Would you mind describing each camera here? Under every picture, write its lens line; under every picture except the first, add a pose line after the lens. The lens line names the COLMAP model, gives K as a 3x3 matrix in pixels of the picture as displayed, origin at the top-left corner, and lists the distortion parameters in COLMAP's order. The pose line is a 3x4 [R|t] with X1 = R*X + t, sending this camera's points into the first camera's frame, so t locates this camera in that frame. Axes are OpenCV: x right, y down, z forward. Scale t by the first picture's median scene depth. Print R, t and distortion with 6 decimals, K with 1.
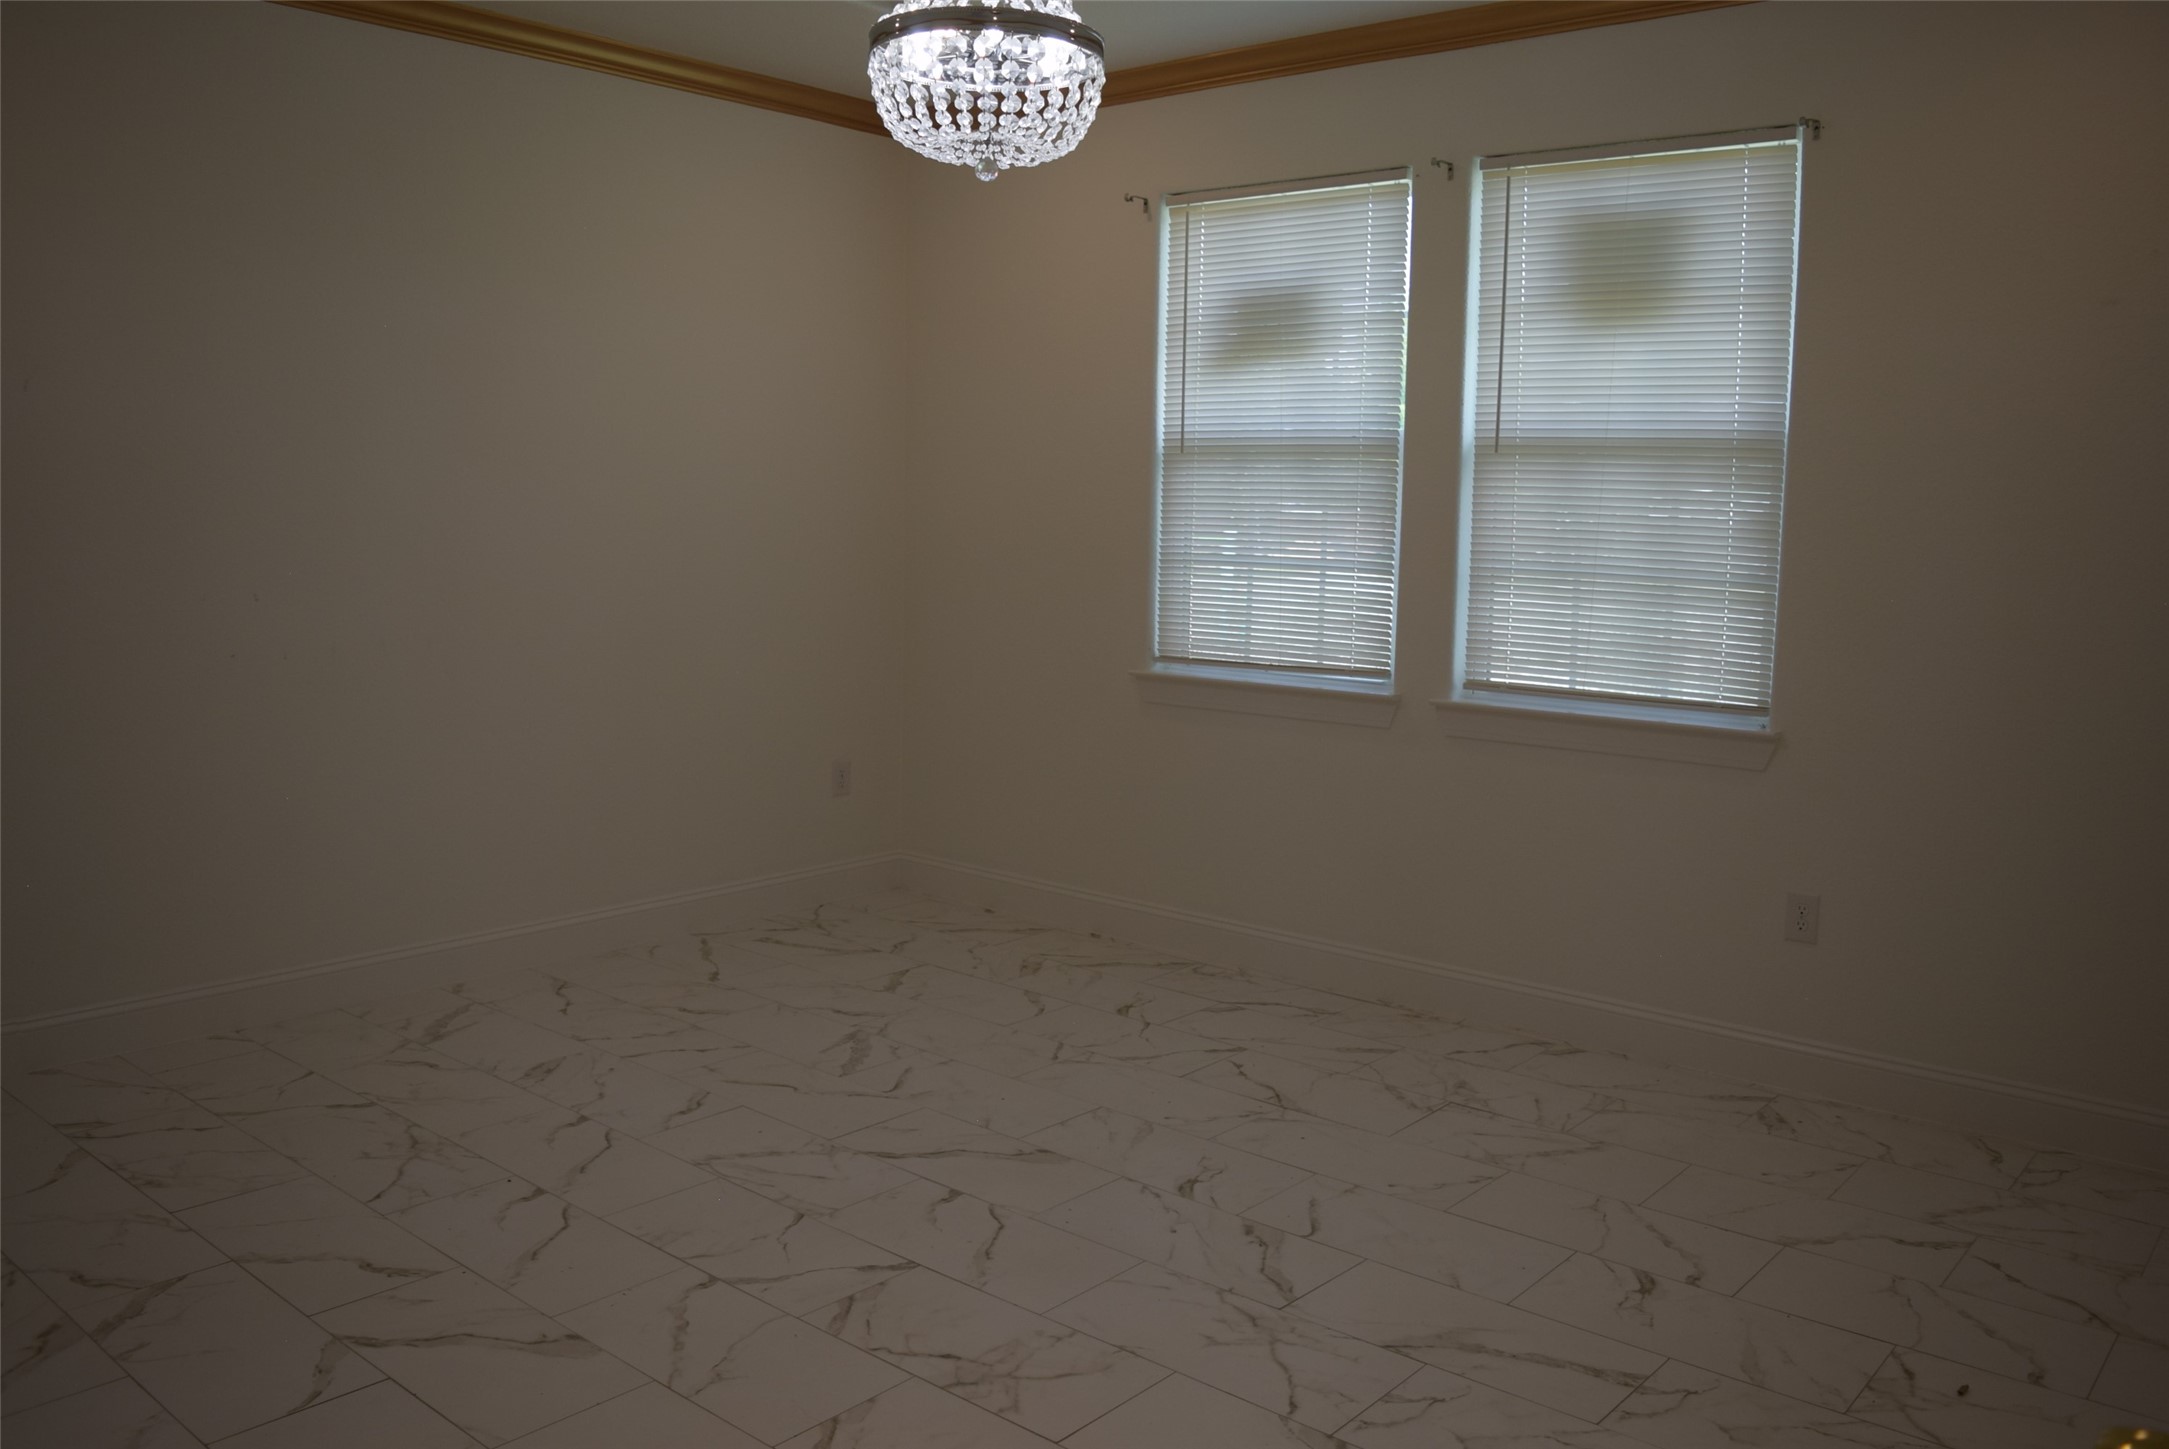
lens RADIAL K [[1703.1, 0, 1088.6], [0, 1703.1, 735.3], [0, 0, 1]] dist [-0.096179, 0.024159]
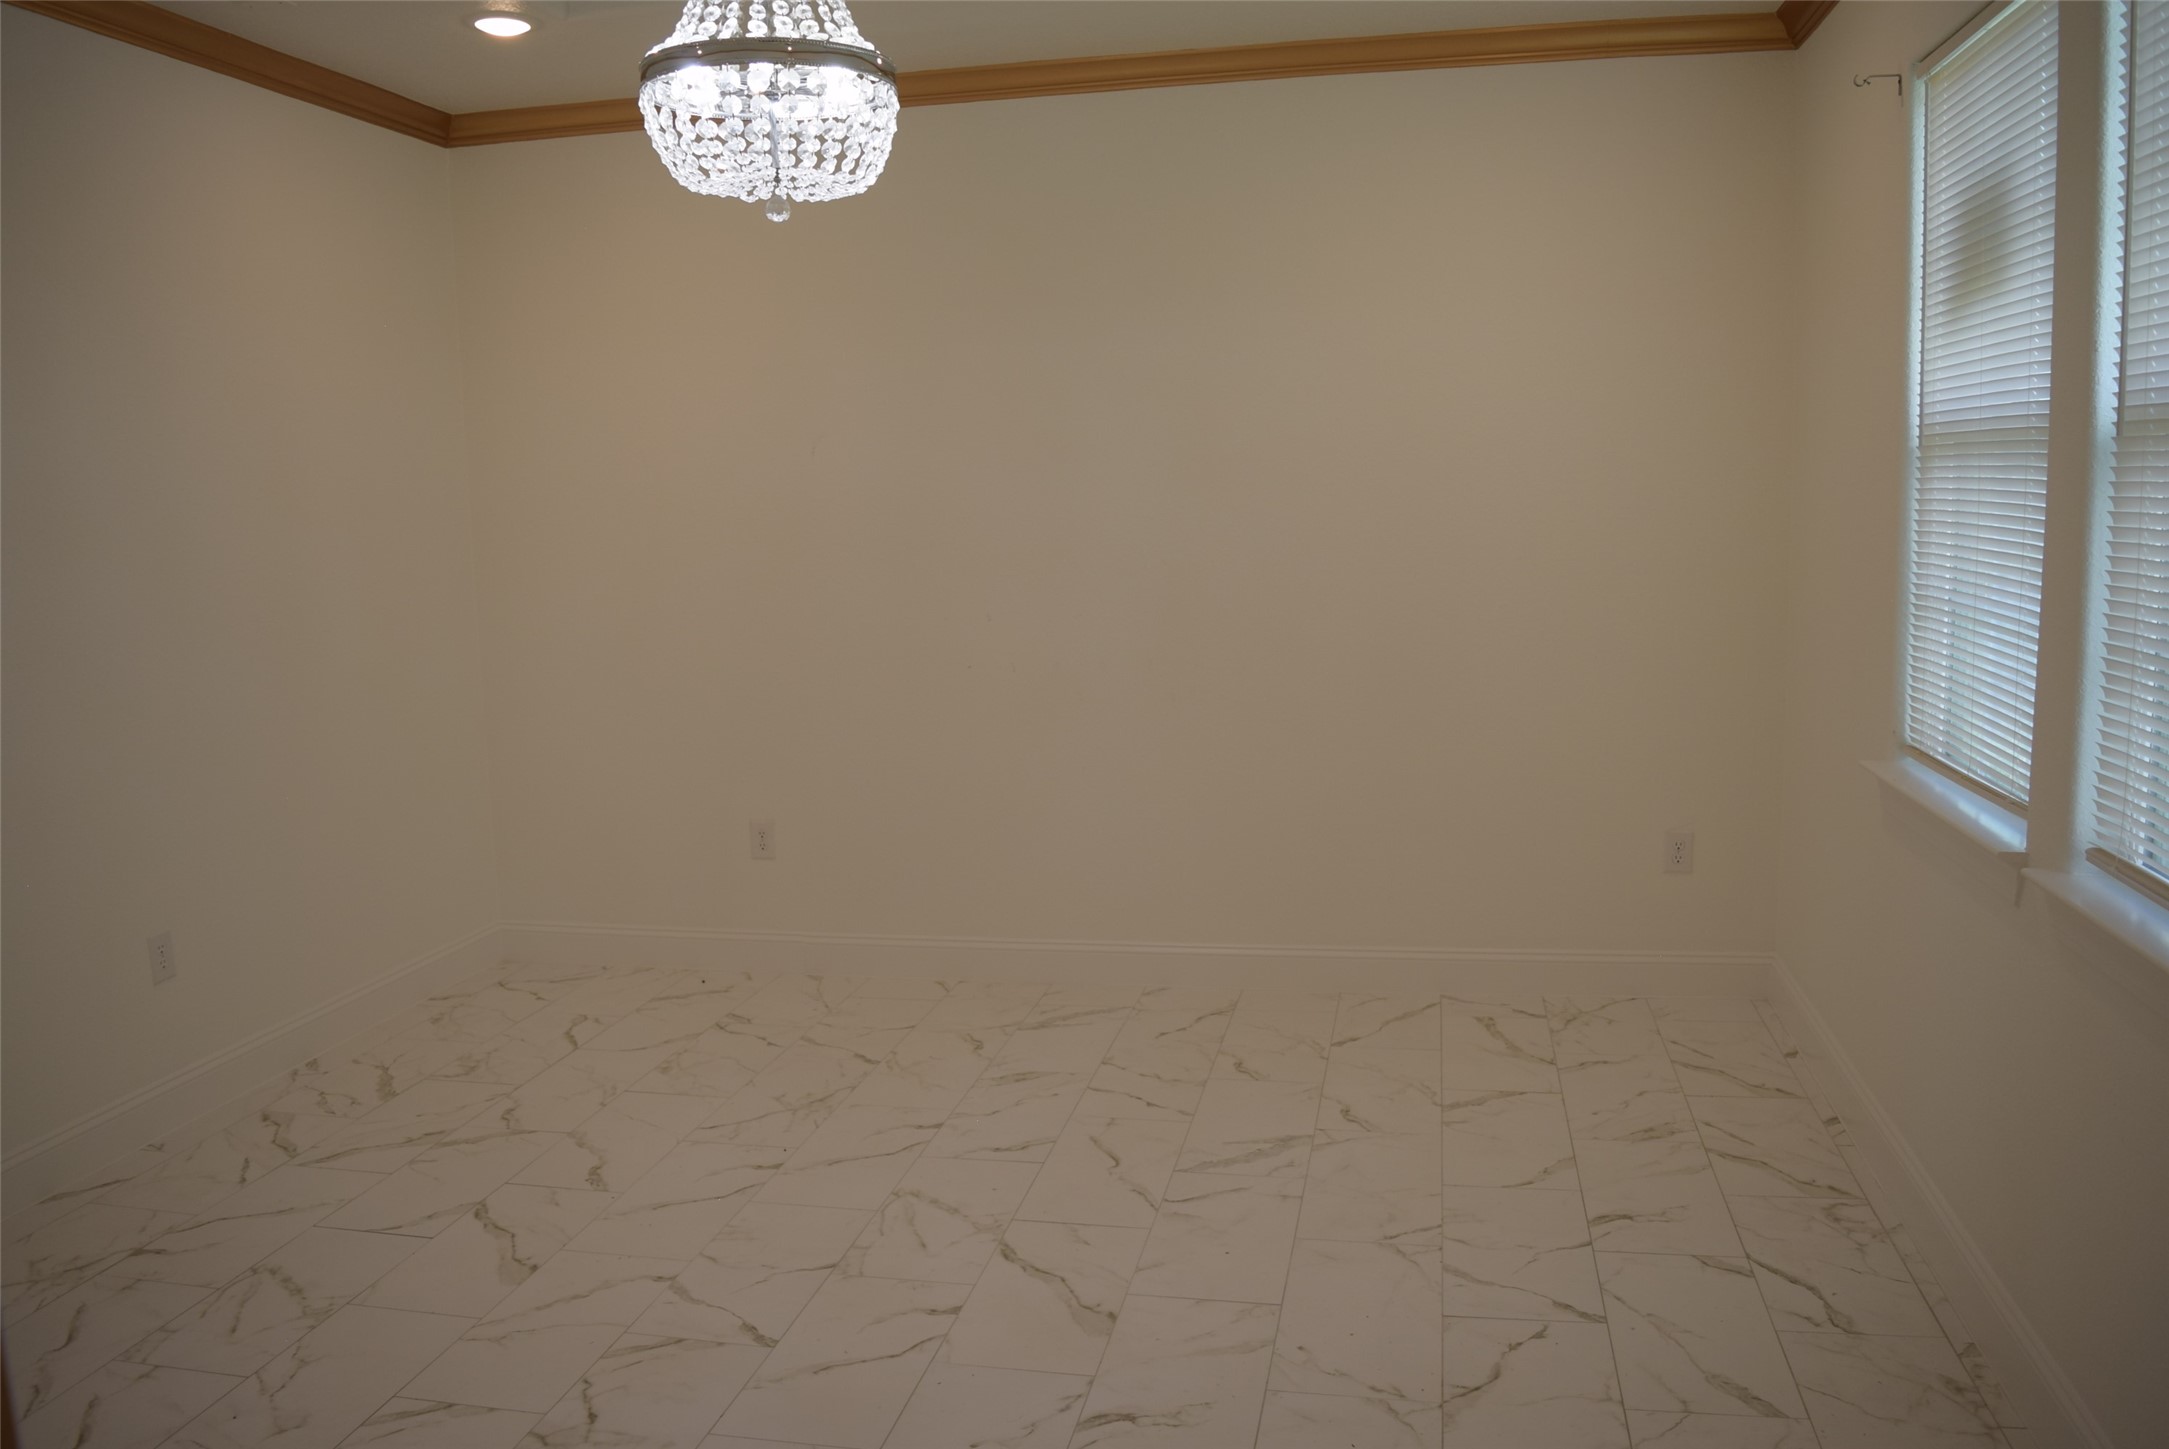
lens RADIAL K [[1703.1, 0, 1080.8], [0, 1703.1, 732.0], [0, 0, 1]] dist [-0.096179, 0.024159]
pose [[0.482534, 0.094292, -0.870787, 0.561198], [-0.079778, 0.994787, 0.063512, -0.081969], [0.872236, 0.038823, 0.487541, 0.468568]]
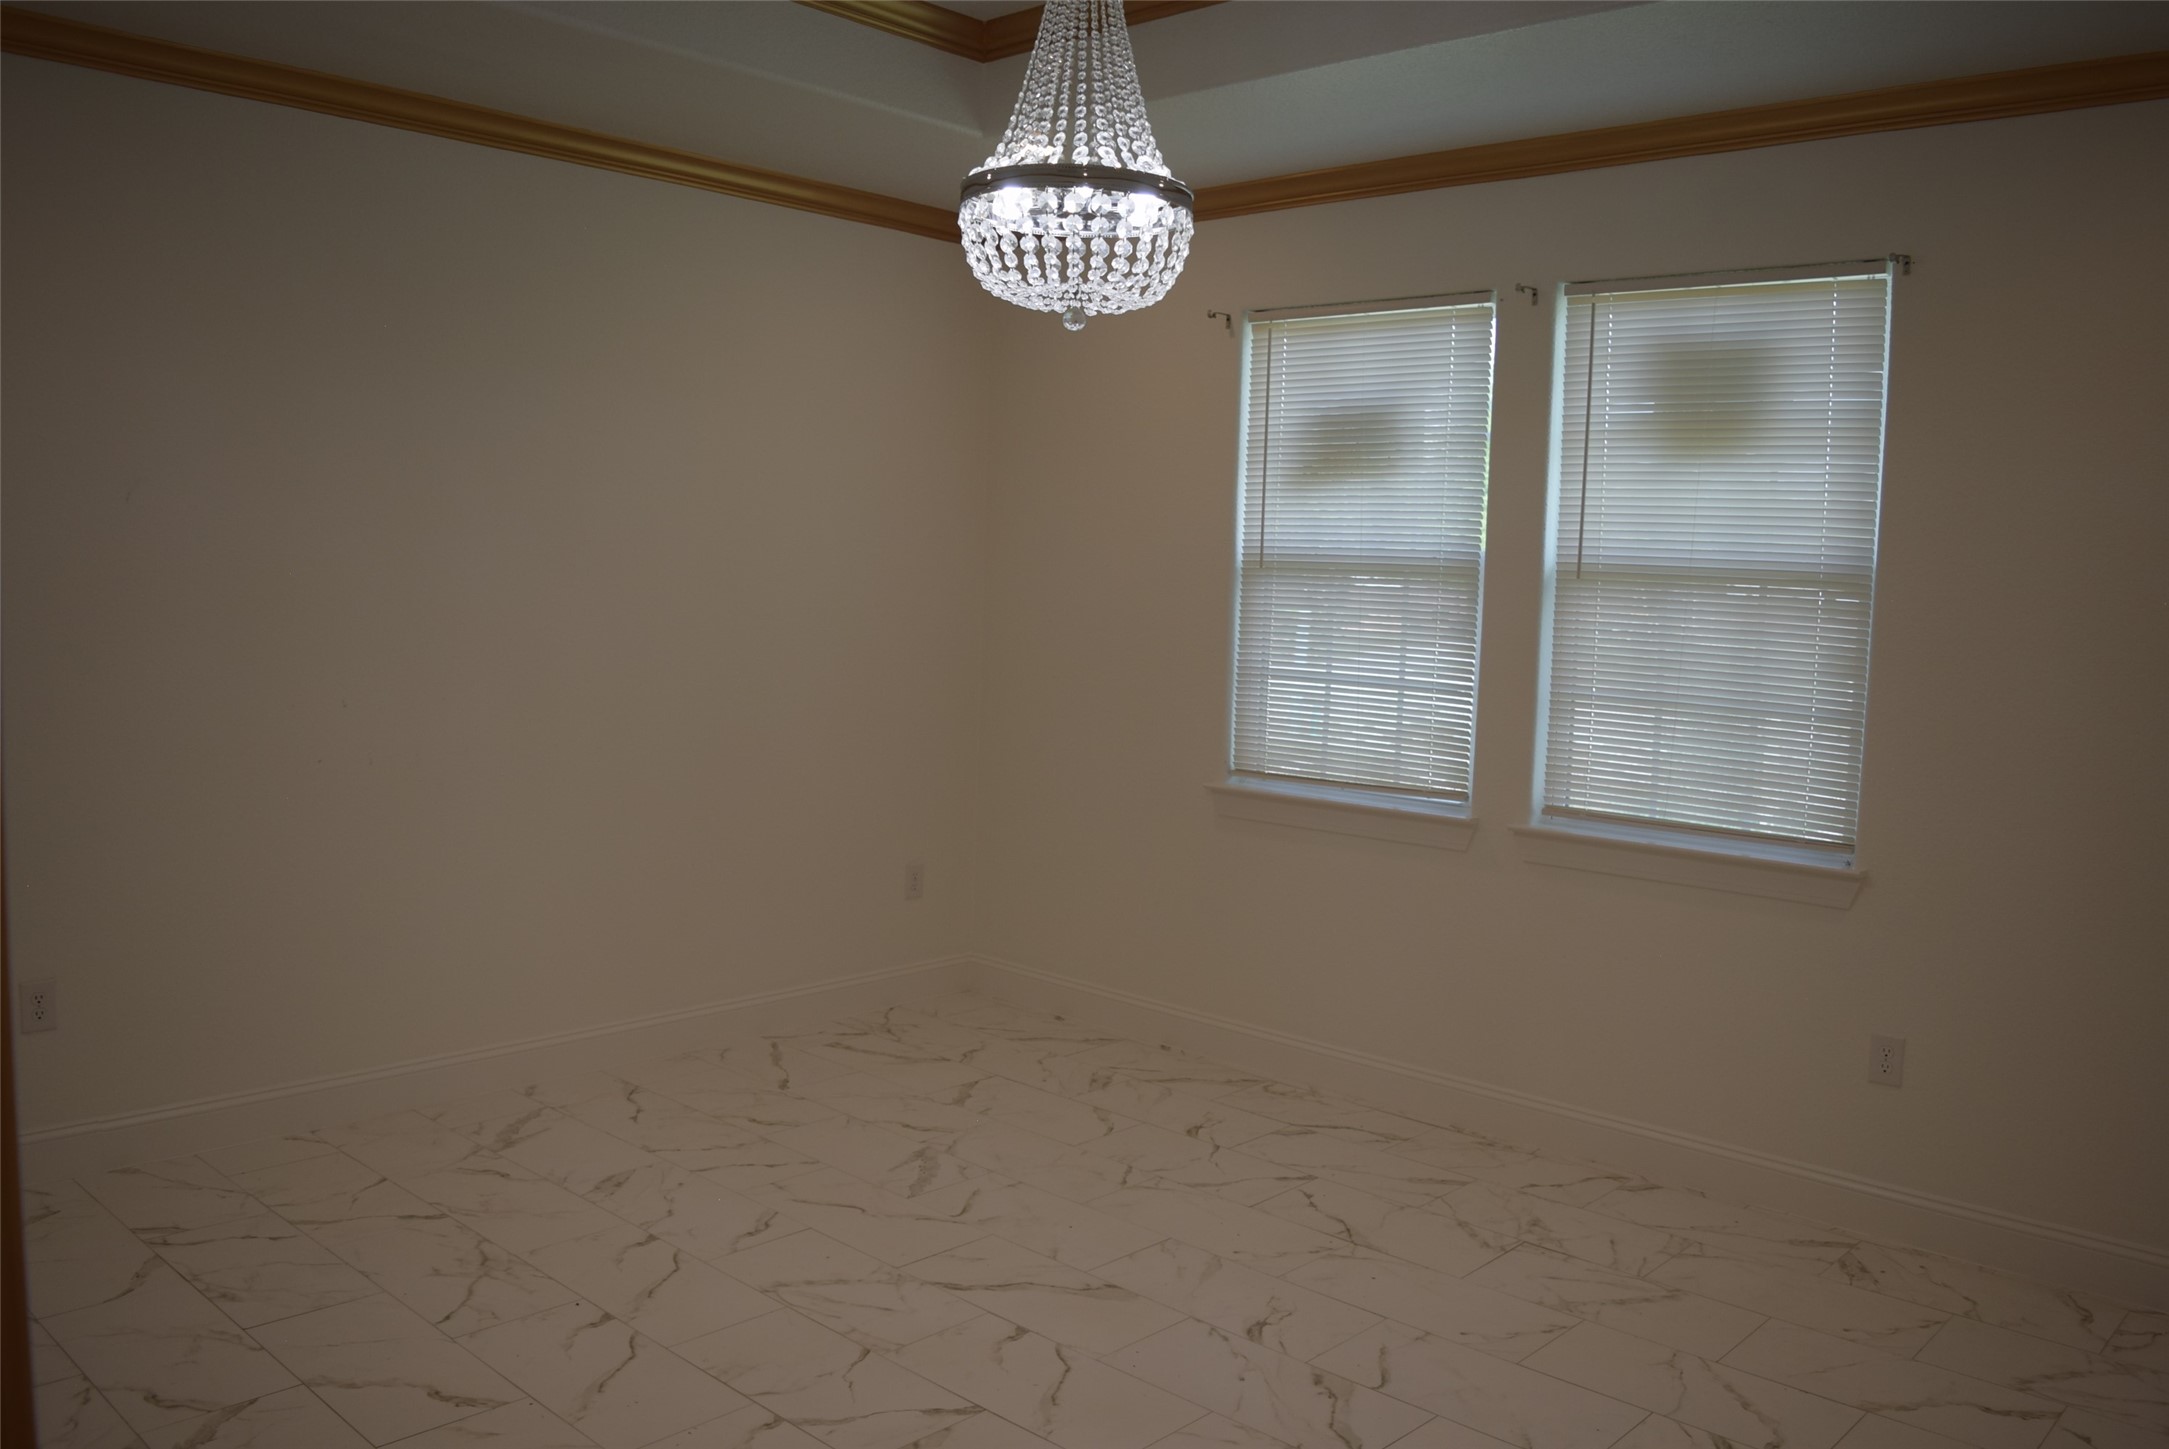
lens RADIAL K [[1703.1, 0, 1088.5], [0, 1703.1, 733.8], [0, 0, 1]] dist [-0.096179, 0.024159]
pose [[0.998981, 0.017696, -0.041520, -0.003814], [-0.019318, 0.999052, -0.039000, -0.032694], [0.040791, 0.039762, 0.998376, -0.000130]]
